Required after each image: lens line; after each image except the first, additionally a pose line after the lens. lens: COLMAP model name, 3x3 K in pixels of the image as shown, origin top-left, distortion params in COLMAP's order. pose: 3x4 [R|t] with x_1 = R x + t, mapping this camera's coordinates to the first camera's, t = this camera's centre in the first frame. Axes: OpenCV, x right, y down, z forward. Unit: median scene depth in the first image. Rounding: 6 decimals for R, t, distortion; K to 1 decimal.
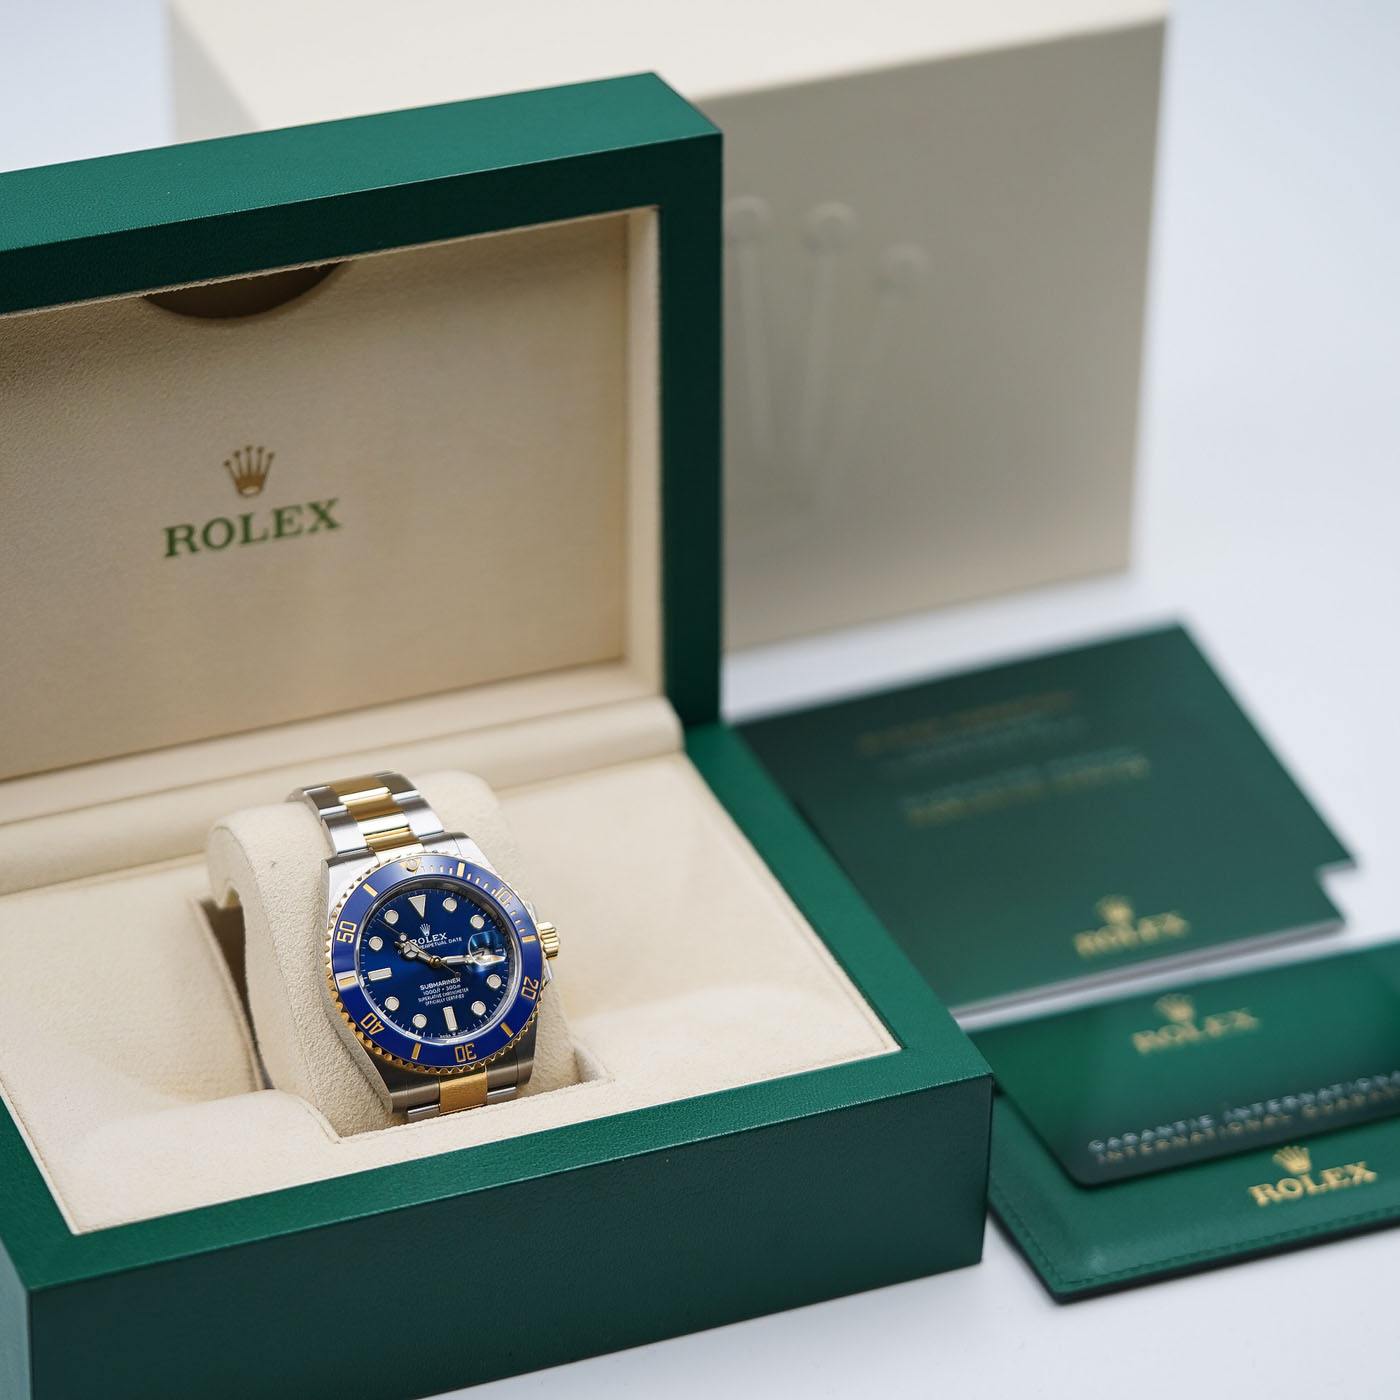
lens RADIAL K [[8252.9, 0, 700.0], [0, 8252.9, 699.0], [0, 0, 1]] dist [-0.010143, 0.000000]
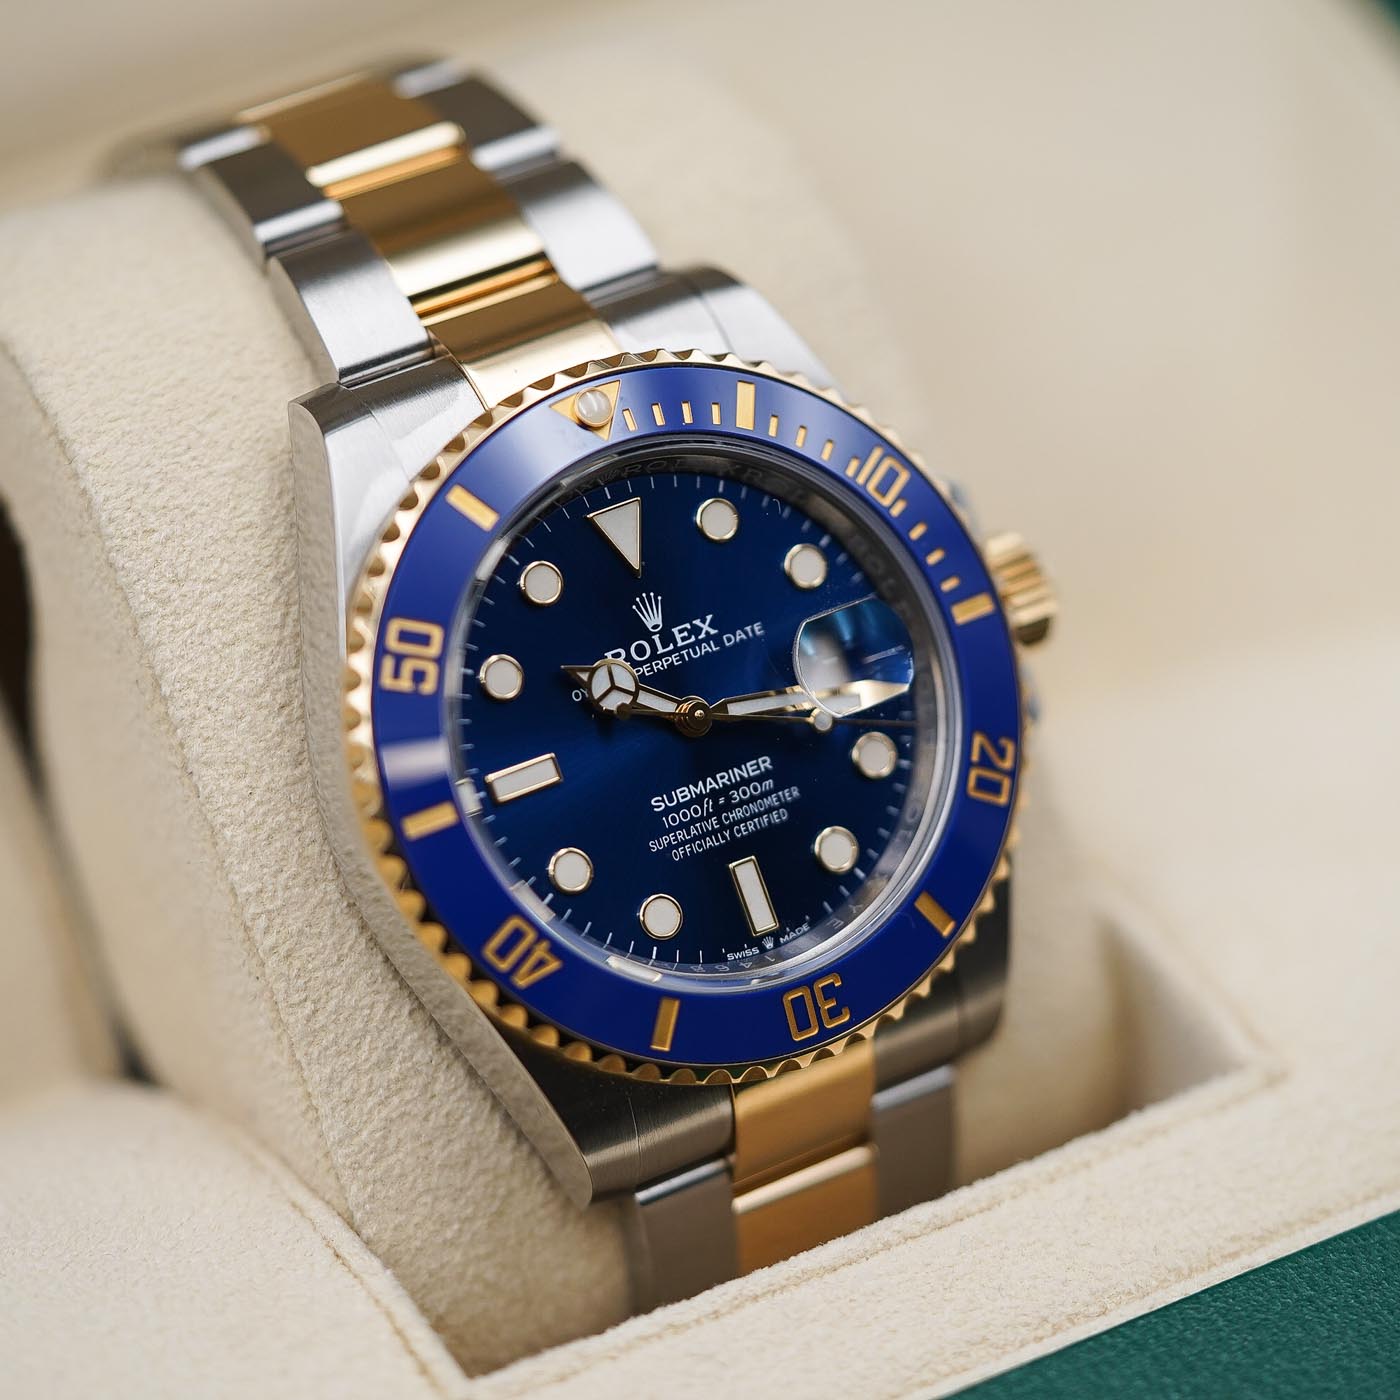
lens RADIAL K [[8252.9, 0, 700.7], [0, 8252.9, 700.8], [0, 0, 1]] dist [-0.010143, 0.000000]
pose [[0.991323, -0.077430, 0.106219, -0.064575], [0.055354, 0.978852, 0.196940, -0.029672], [-0.119221, -0.189352, 0.974645, 0.698014]]
